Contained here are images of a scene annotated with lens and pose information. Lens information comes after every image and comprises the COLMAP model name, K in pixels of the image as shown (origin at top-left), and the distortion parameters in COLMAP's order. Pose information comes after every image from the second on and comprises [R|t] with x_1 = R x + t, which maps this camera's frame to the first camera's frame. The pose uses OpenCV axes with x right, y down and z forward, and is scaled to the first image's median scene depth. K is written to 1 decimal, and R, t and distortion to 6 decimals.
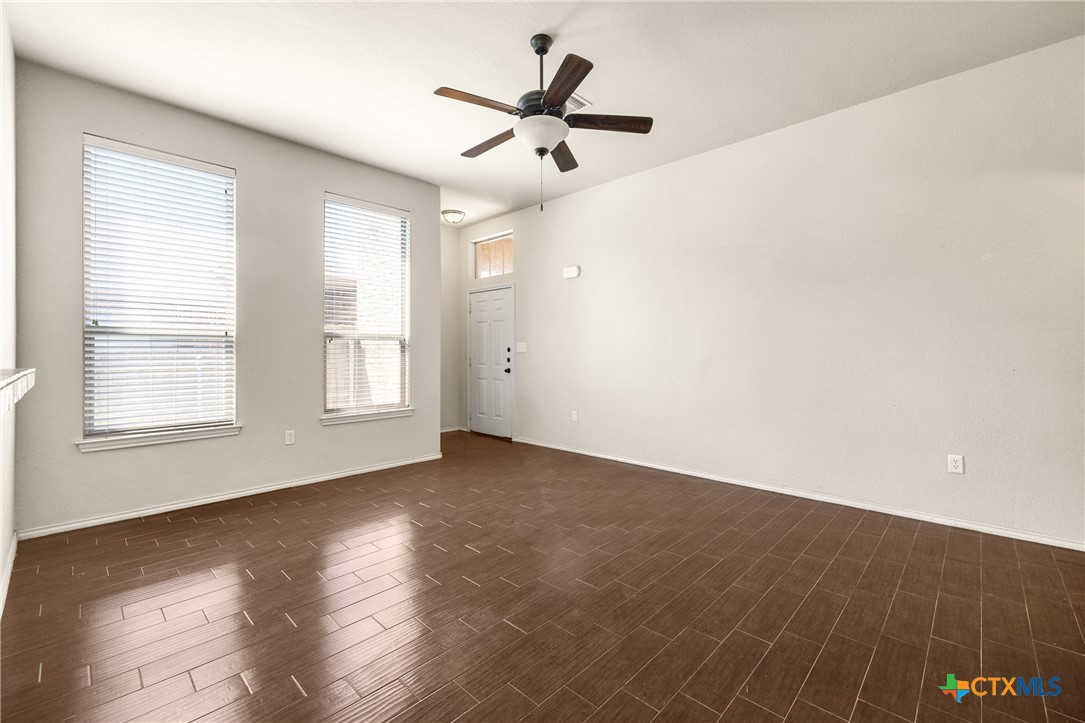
lens RADIAL K [[459.8, 0, 539.5], [0, 459.8, 354.9], [0, 0, 1]] dist [-0.004268, 0.000167]
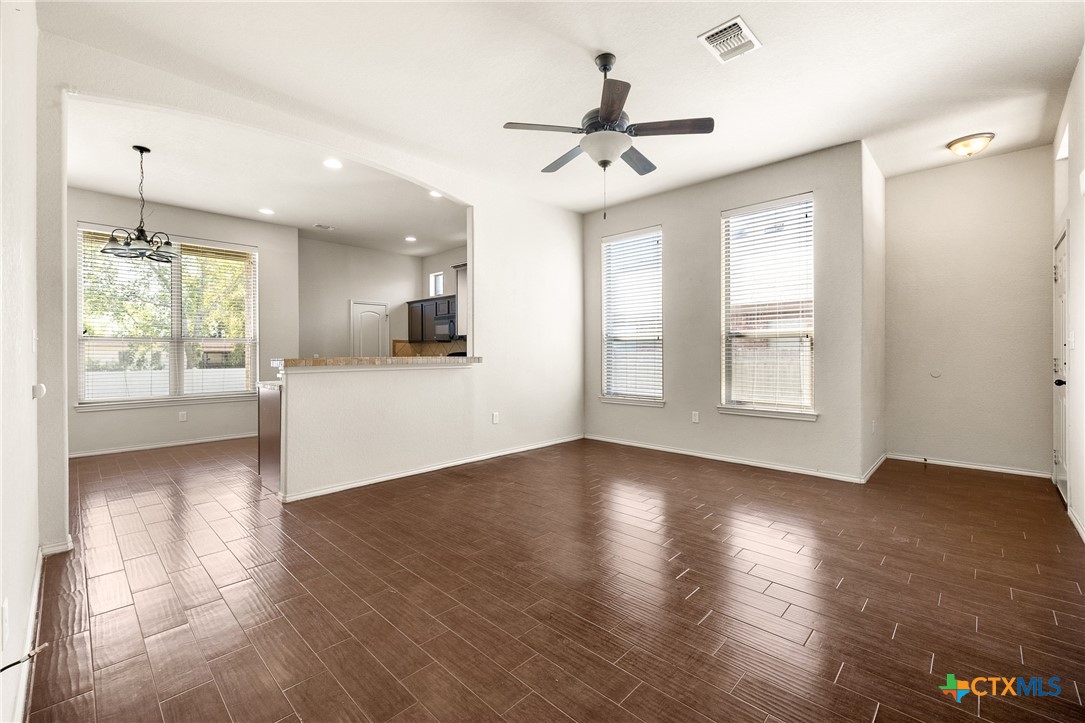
lens RADIAL K [[459.8, 0, 537.9], [0, 459.8, 354.7], [0, 0, 1]] dist [-0.004268, 0.000167]
pose [[-0.007196, 0.008462, -0.999938, 0.778488], [-0.004396, 0.999954, 0.008494, -0.002018], [0.999964, 0.004457, -0.007158, 0.613237]]
